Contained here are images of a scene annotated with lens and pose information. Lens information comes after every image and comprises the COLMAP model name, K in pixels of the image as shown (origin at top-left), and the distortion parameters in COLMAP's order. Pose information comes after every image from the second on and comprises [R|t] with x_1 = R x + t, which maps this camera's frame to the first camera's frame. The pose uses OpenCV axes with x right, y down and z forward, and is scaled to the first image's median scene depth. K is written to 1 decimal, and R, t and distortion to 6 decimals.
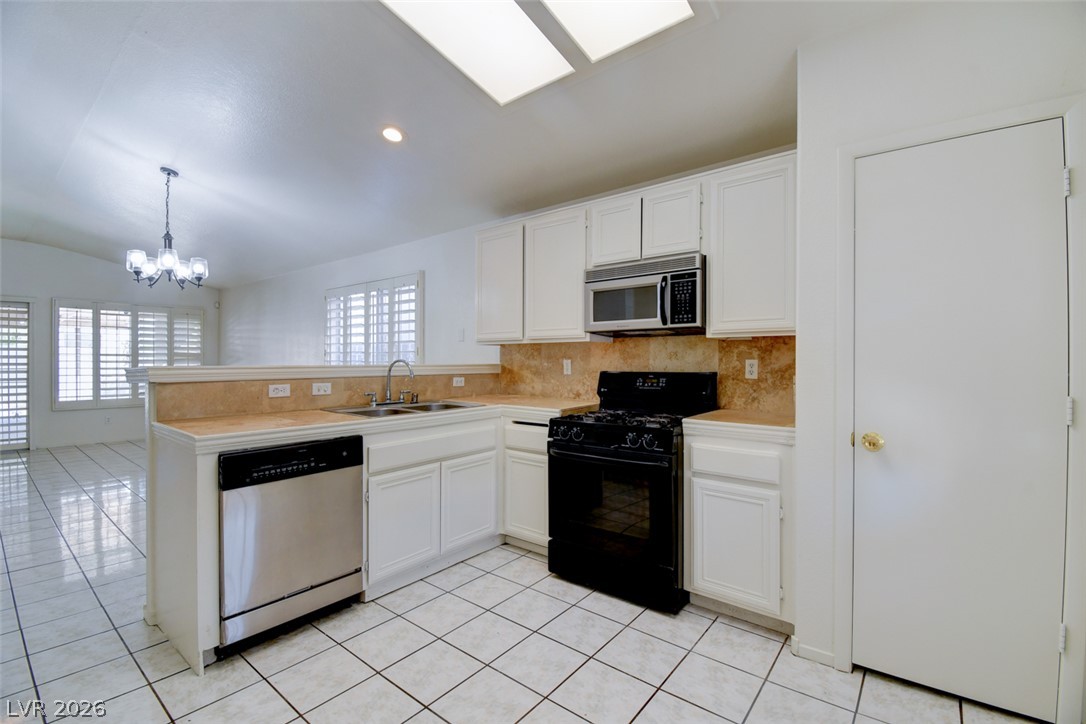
lens RADIAL K [[481.2, 0, 554.7], [0, 481.2, 359.5], [0, 0, 1]] dist [0.013629, -0.022093]
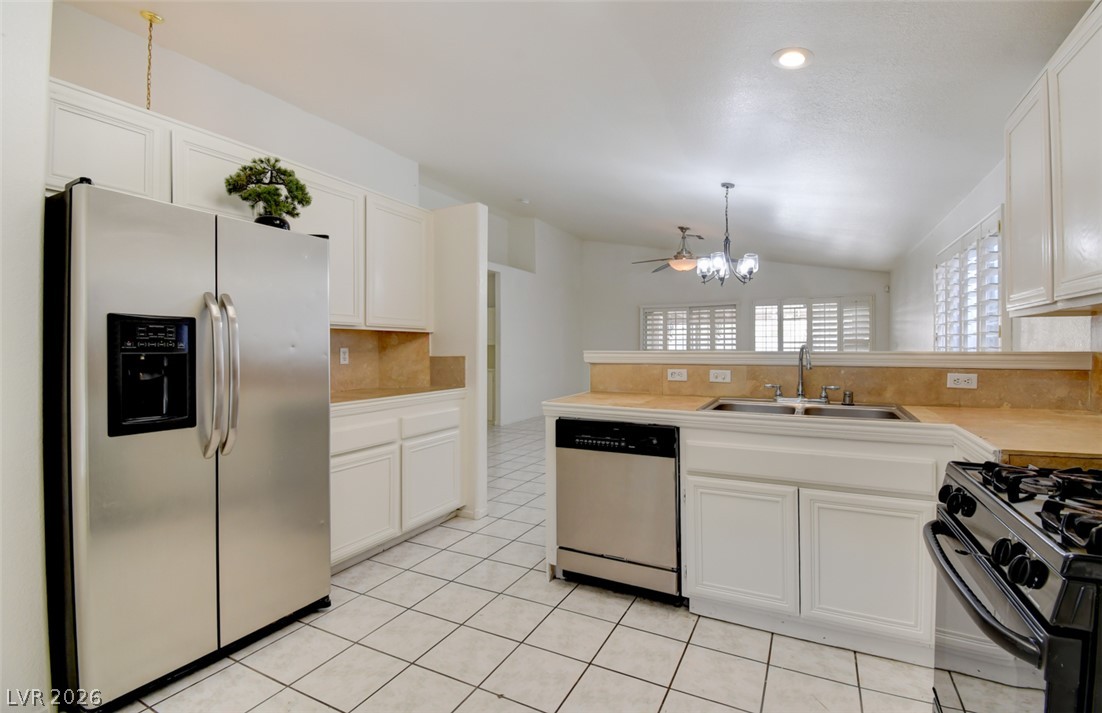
lens RADIAL K [[482.1, 0, 539.6], [0, 482.1, 347.4], [0, 0, 1]] dist [-0.001392, -0.002463]
pose [[0.187106, -0.001043, -0.982339, 0.299105], [0.003746, 0.999993, -0.000349, 0.002733], [0.982333, -0.003615, 0.187109, 0.369839]]
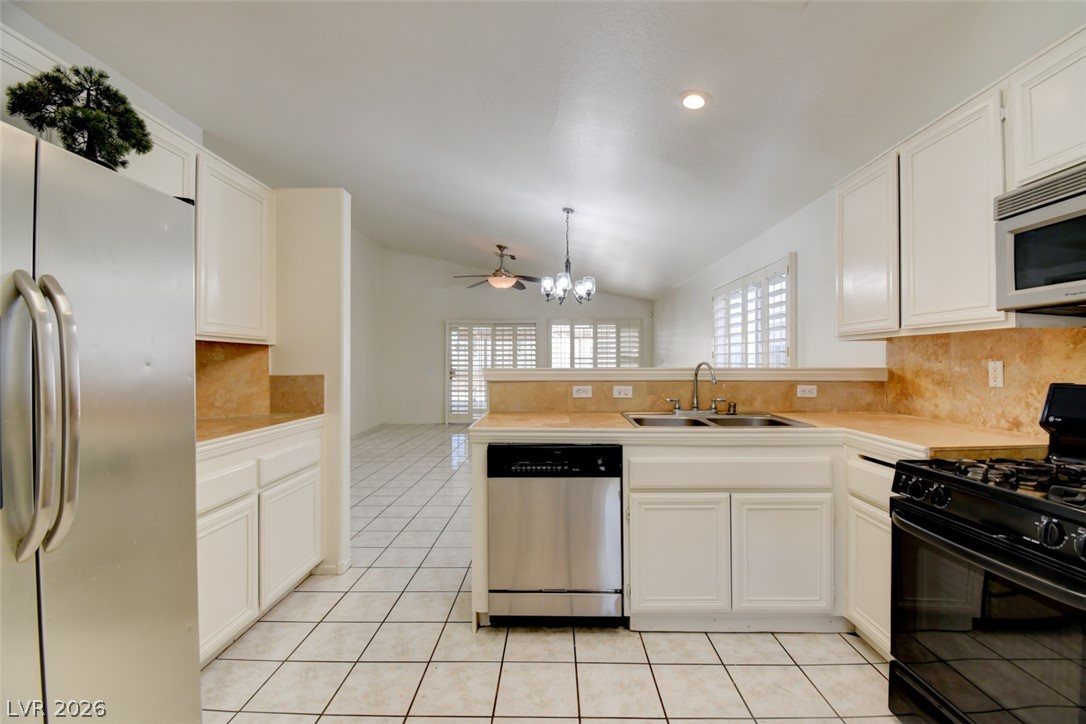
lens RADIAL K [[481.2, 0, 529.9], [0, 481.2, 357.7], [0, 0, 1]] dist [0.013629, -0.022093]
pose [[0.593613, -0.008975, -0.804701, 0.152439], [0.002871, 0.999955, -0.009035, -0.000418], [0.804746, 0.003053, 0.593612, 0.206716]]
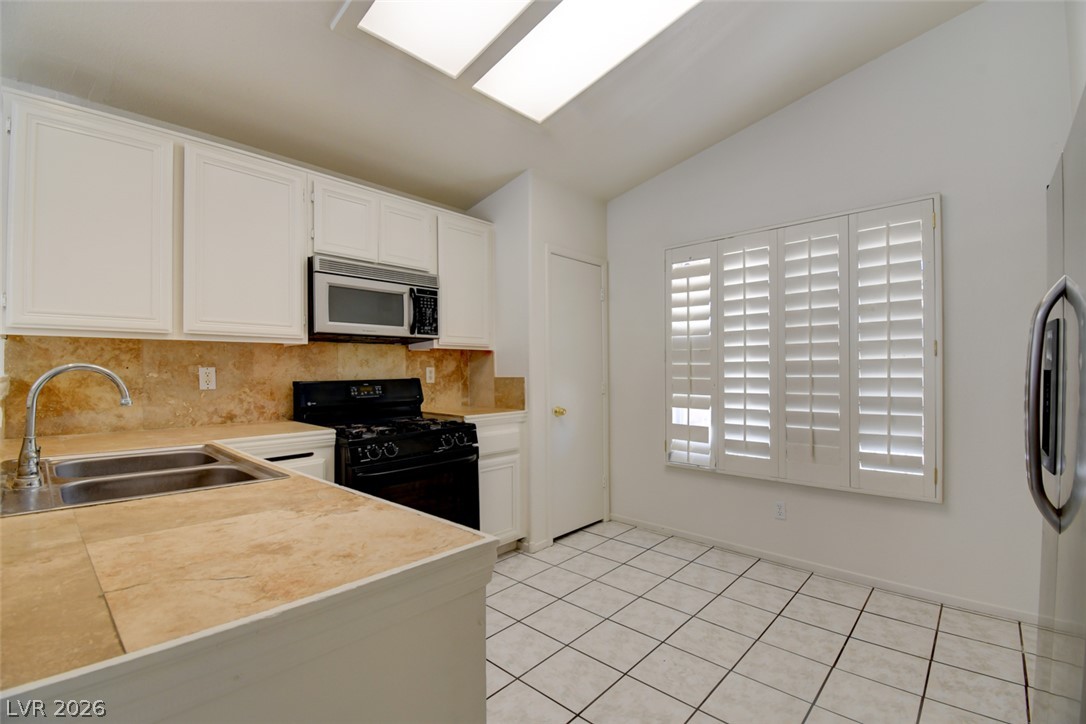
lens RADIAL K [[481.2, 0, 537.4], [0, 481.2, 371.2], [0, 0, 1]] dist [0.013629, -0.022093]
pose [[0.086158, -0.006999, 0.996257, -0.597285], [0.002773, 0.999973, 0.006785, 0.002264], [-0.996278, 0.002178, 0.086175, 0.470405]]
